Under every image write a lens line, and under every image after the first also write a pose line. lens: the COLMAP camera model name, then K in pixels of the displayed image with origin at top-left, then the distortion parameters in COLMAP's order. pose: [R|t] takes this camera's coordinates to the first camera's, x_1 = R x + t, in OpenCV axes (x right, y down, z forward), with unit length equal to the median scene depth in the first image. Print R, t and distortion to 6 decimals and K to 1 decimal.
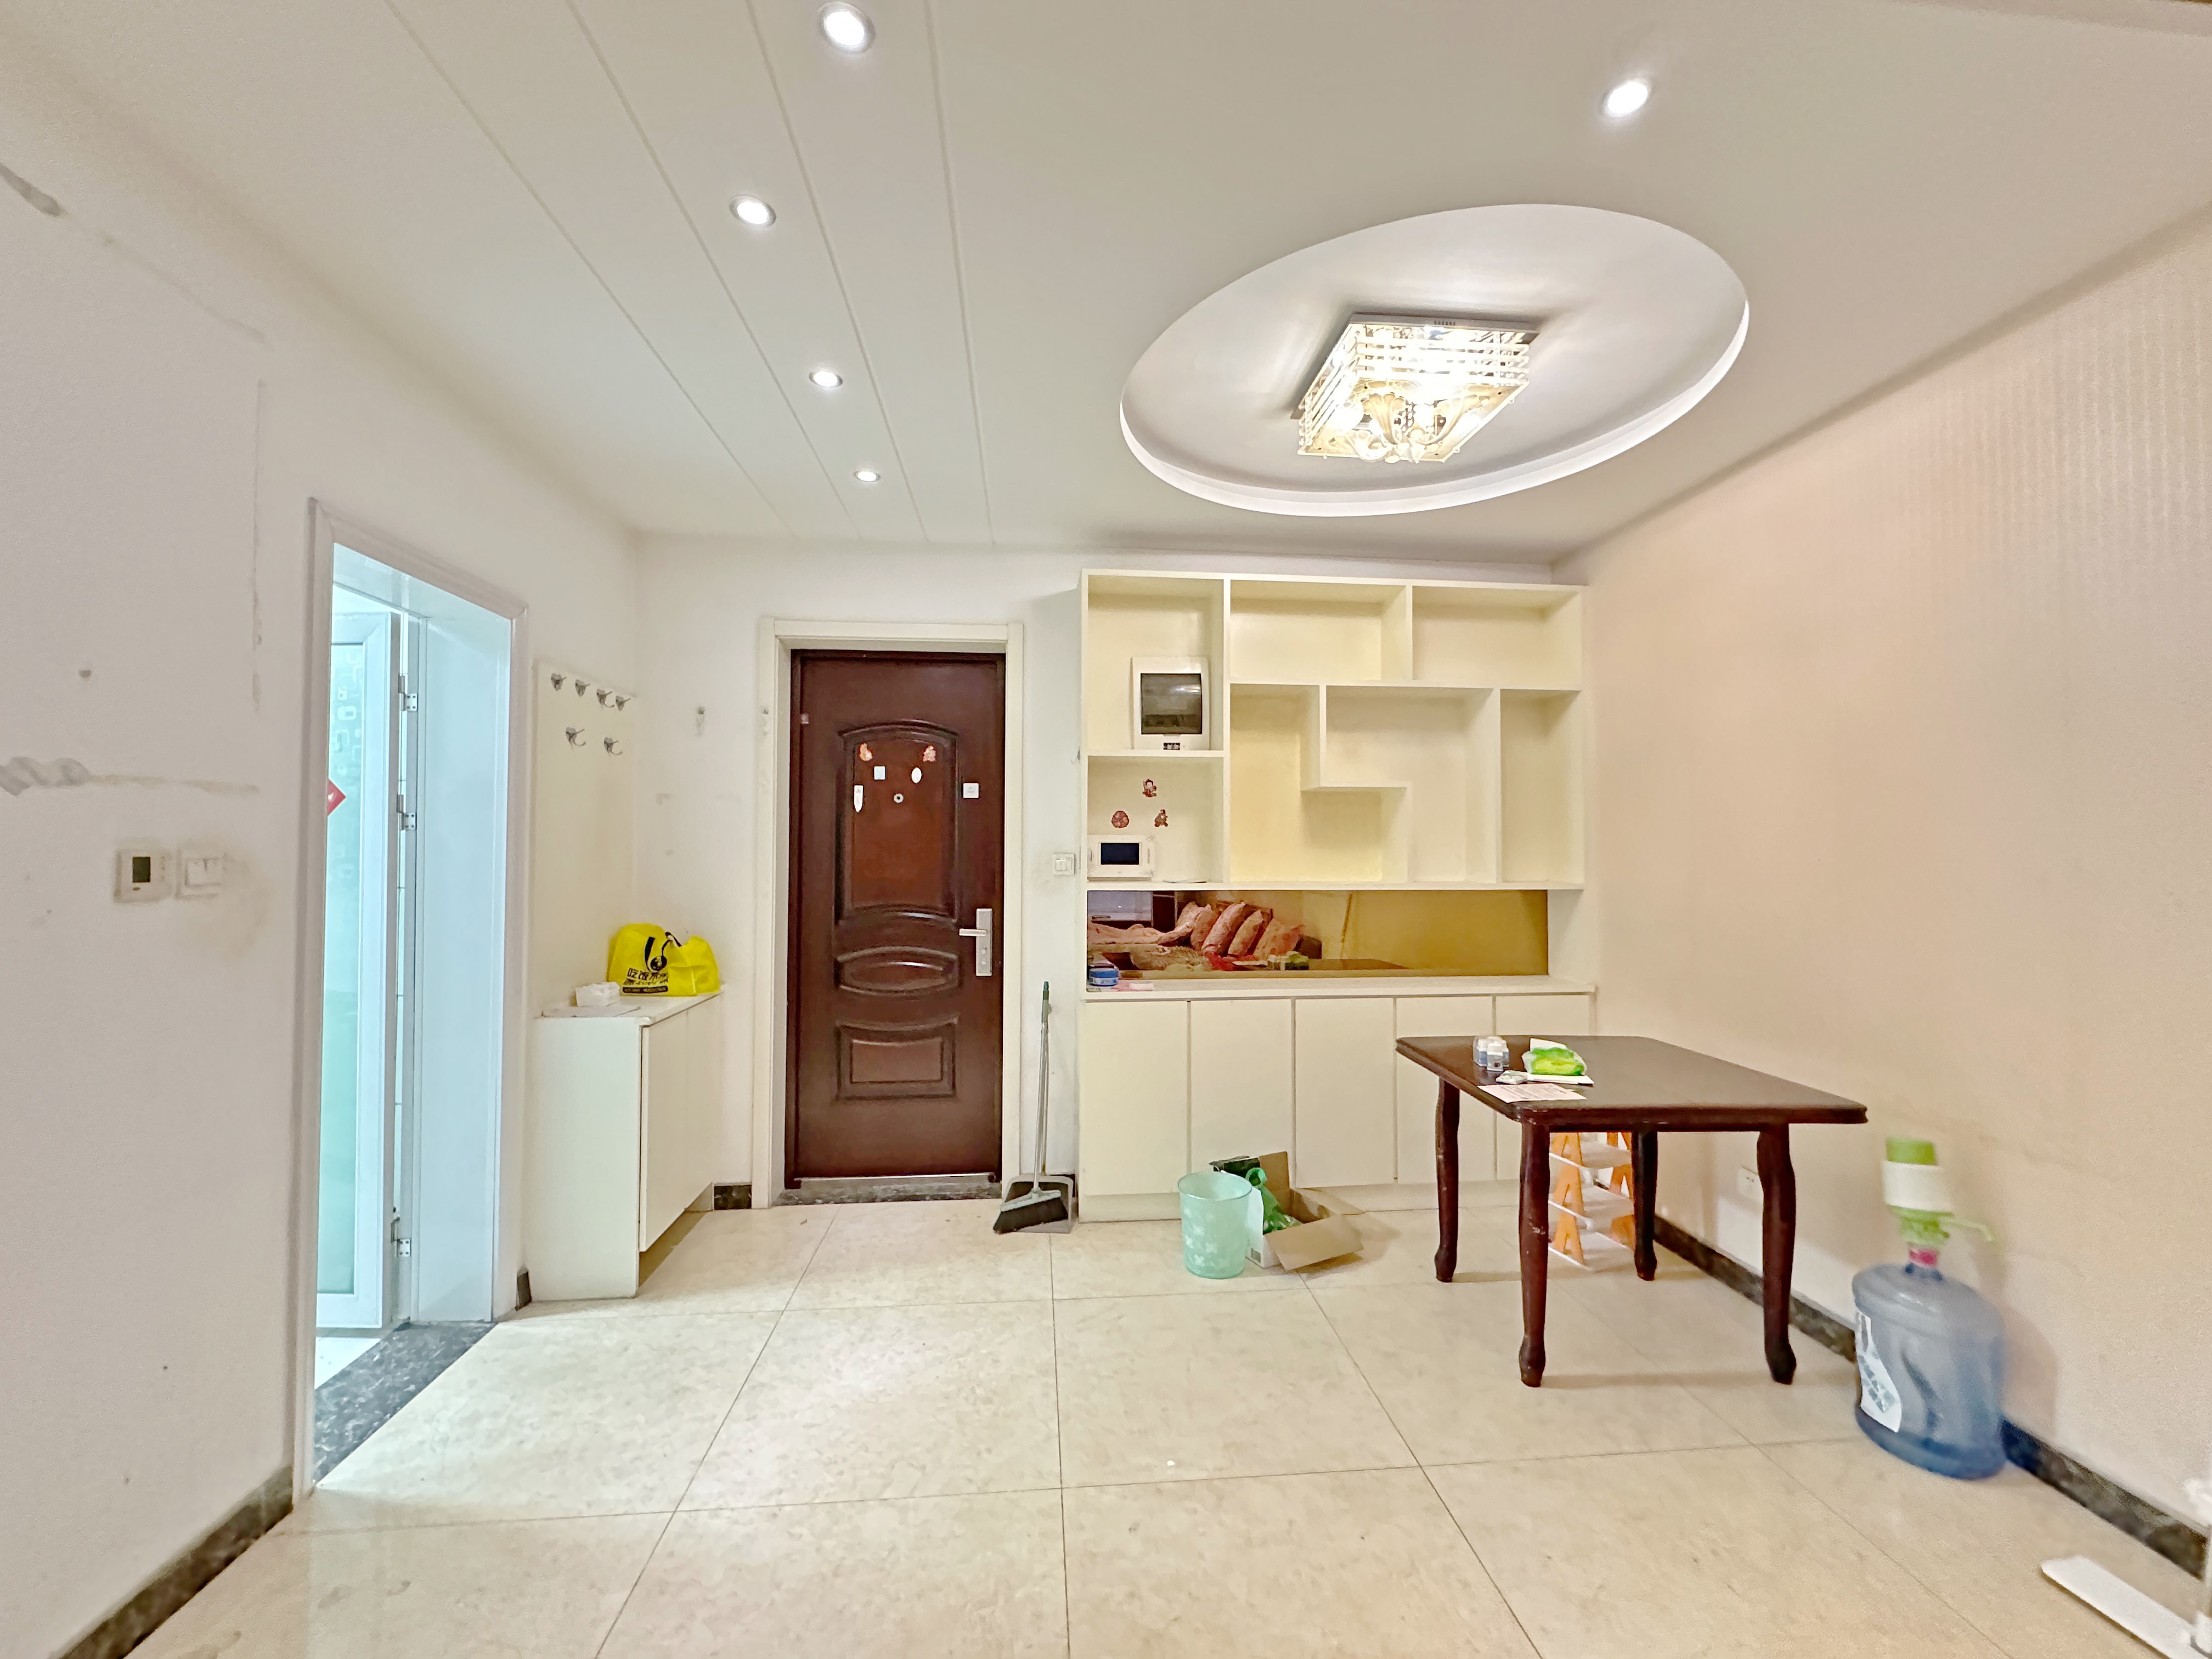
lens RADIAL K [[883.2, 0, 1105.1], [0, 883.2, 838.0], [0, 0, 1]] dist [0.001042, 0.000043]
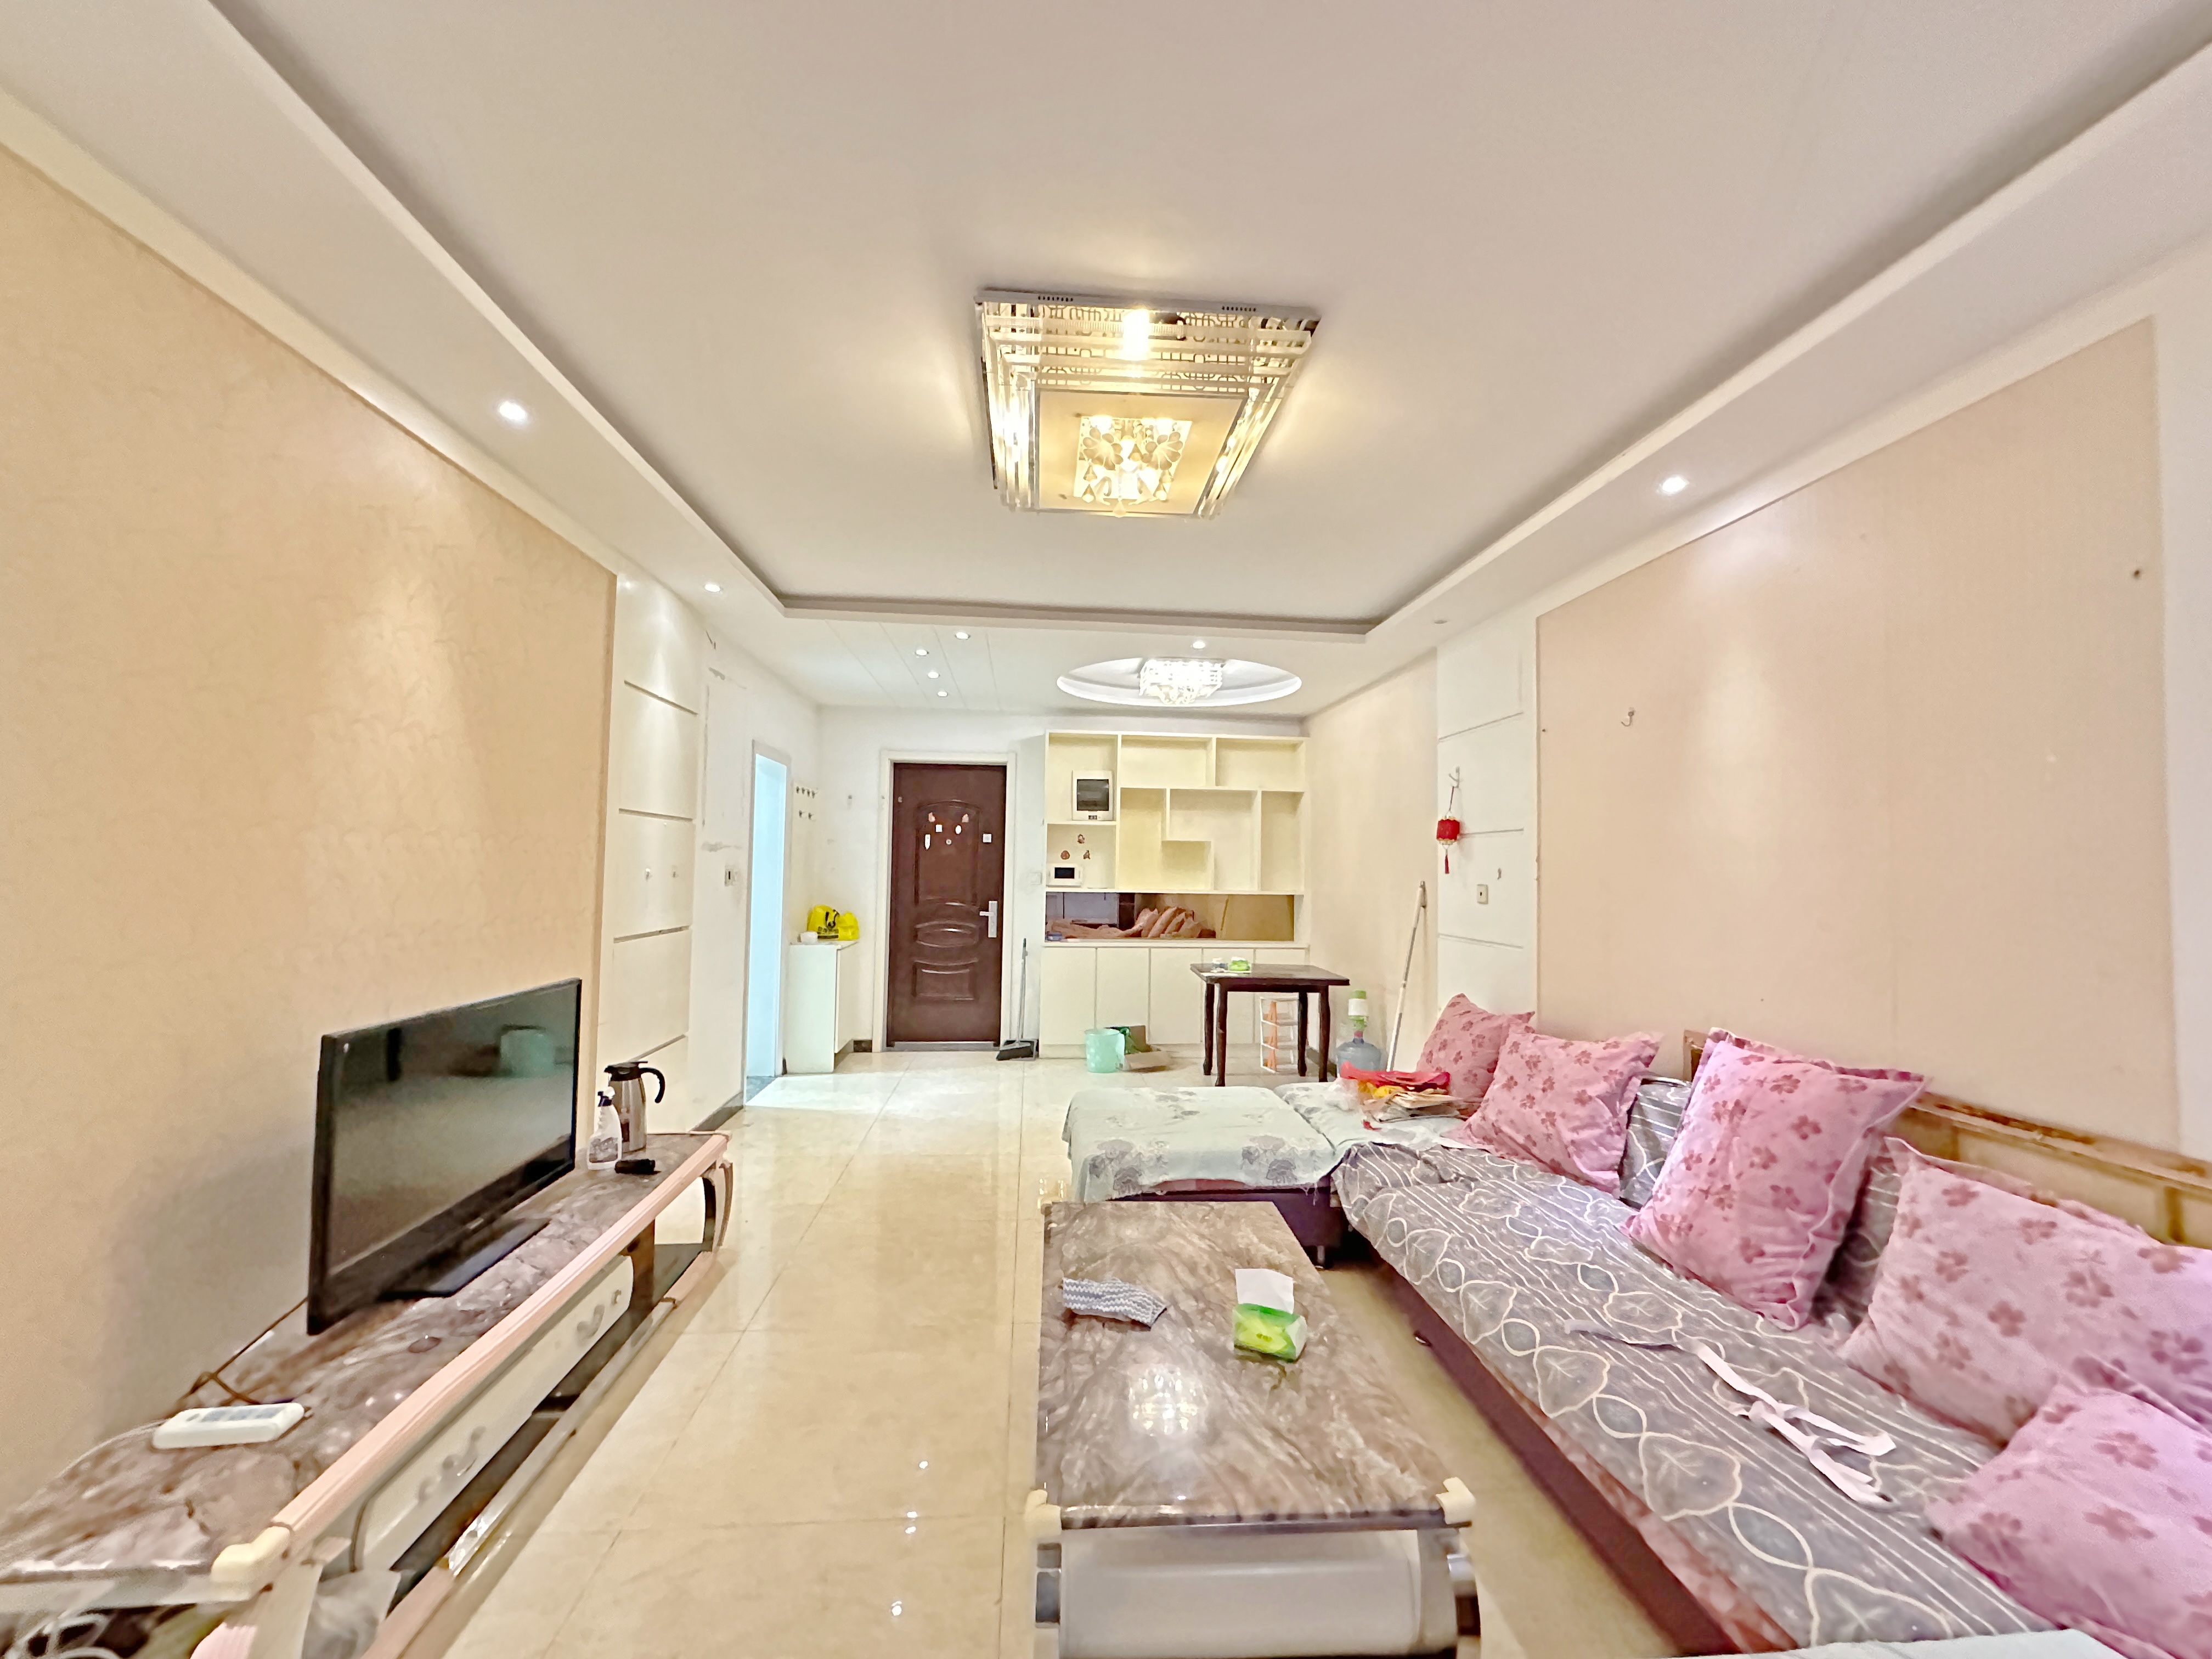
lens RADIAL K [[883.2, 0, 1103.6], [0, 883.2, 829.7], [0, 0, 1]] dist [0.001042, 0.000043]
pose [[0.999916, 0.012604, -0.002884, 0.105831], [-0.012681, 0.999515, -0.028456, -0.022533], [0.002524, 0.028491, 0.999591, -0.920841]]
